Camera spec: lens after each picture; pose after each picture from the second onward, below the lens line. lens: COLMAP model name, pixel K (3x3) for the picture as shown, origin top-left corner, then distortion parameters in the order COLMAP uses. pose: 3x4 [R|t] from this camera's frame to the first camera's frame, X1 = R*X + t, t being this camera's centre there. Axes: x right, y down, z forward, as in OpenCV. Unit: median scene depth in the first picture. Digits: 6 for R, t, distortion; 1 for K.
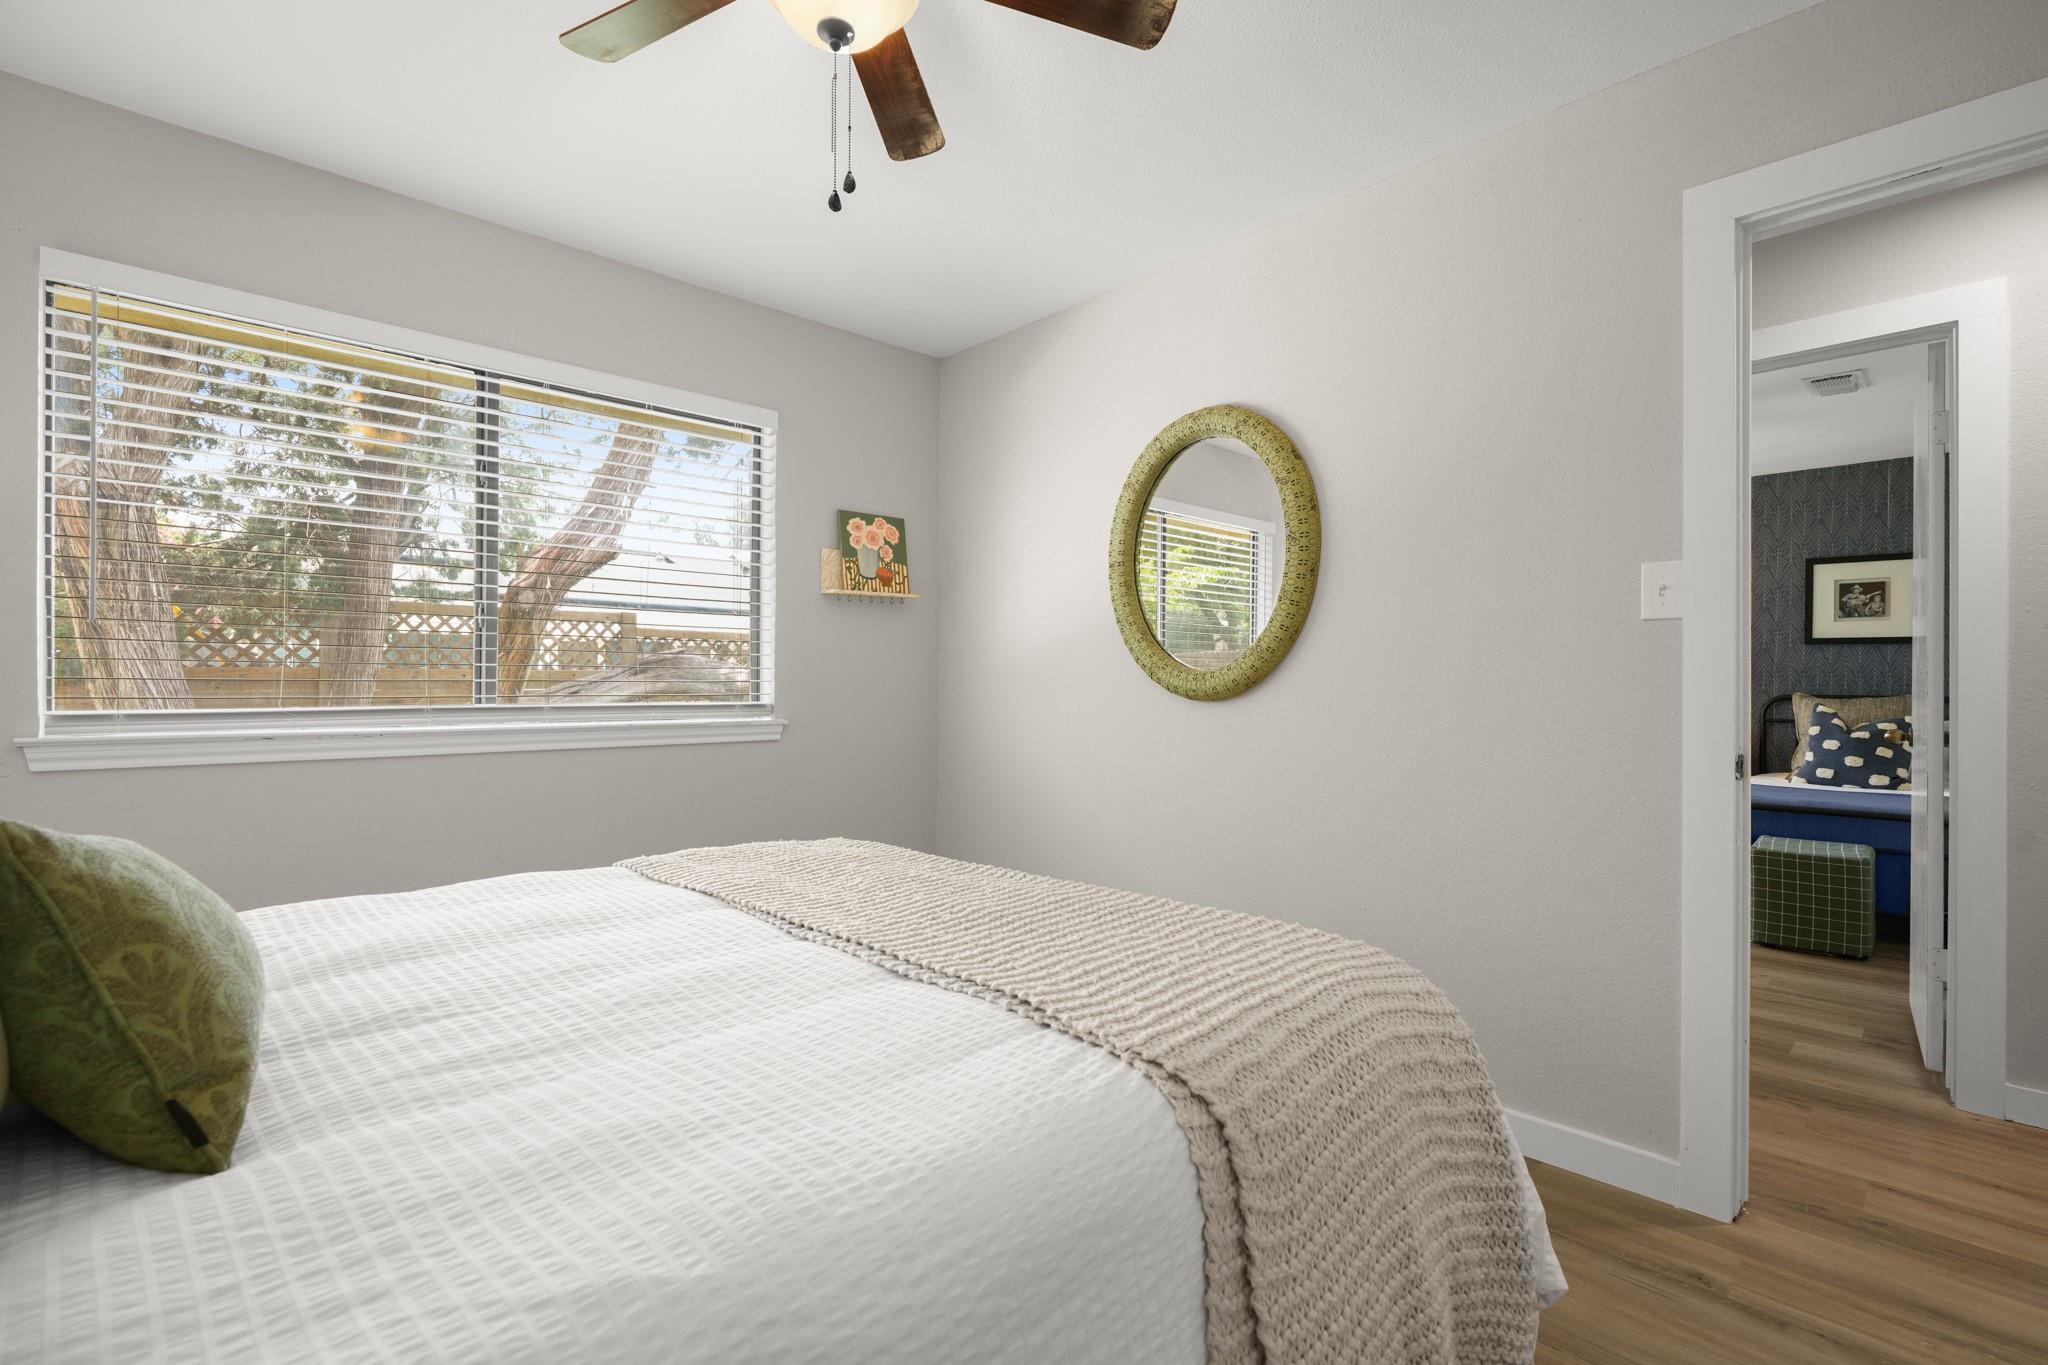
lens RADIAL K [[948.1, 0, 1026.1], [0, 948.1, 683.0], [0, 0, 1]] dist [-0.055905, 0.013790]
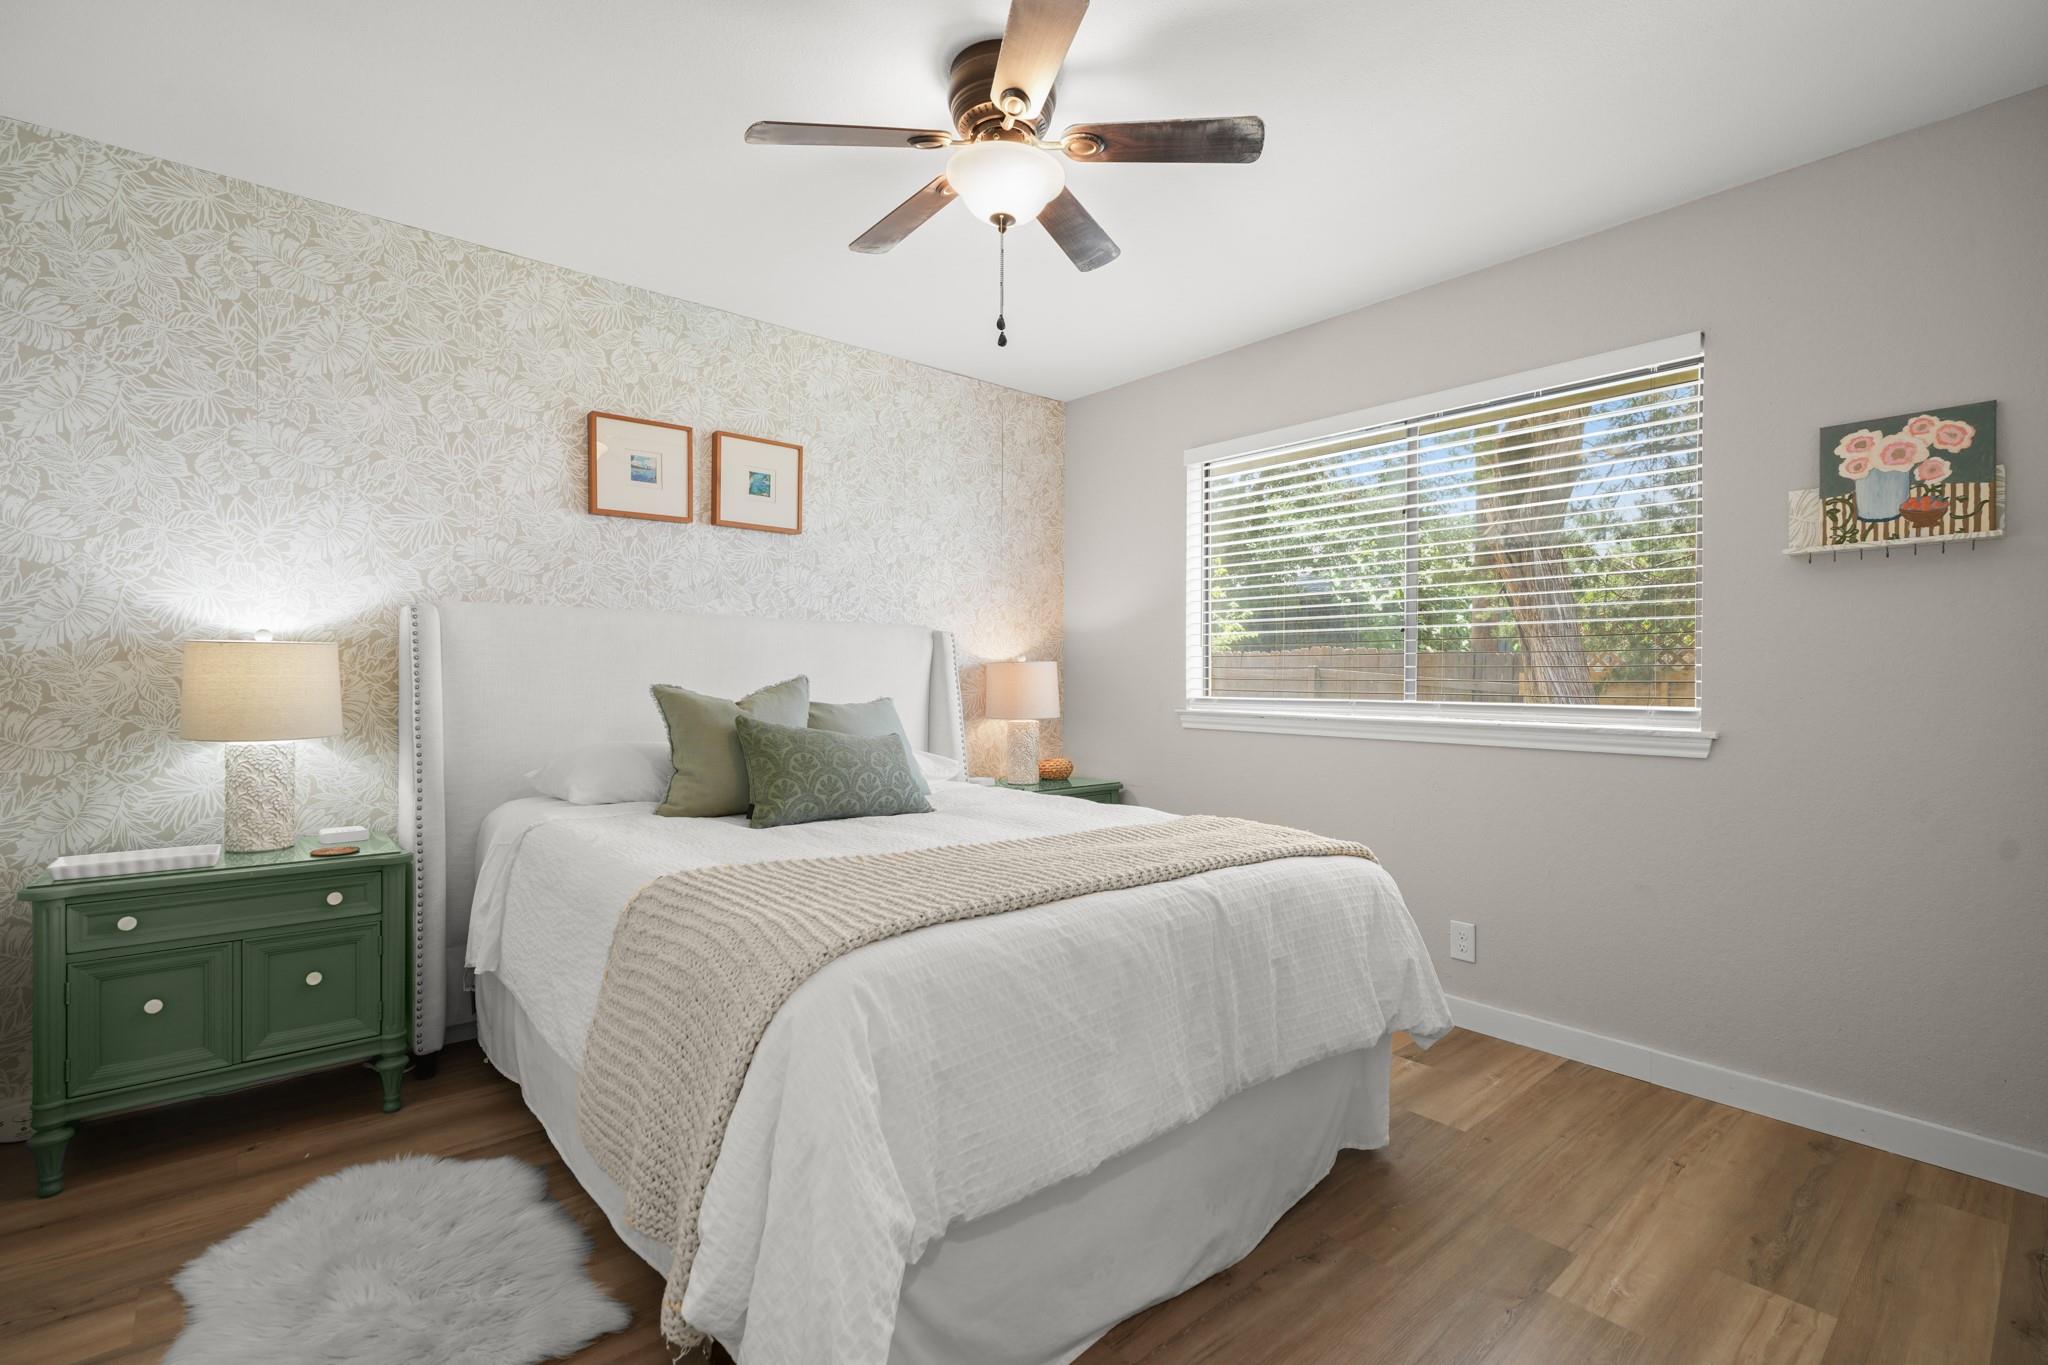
lens RADIAL K [[948.1, 0, 1026.7], [0, 948.1, 681.4], [0, 0, 1]] dist [-0.055905, 0.013790]
pose [[-0.105184, -0.003091, -0.994448, 0.503769], [-0.003563, 0.999990, -0.002732, 0.001644], [0.994446, 0.003256, -0.105194, 0.493950]]
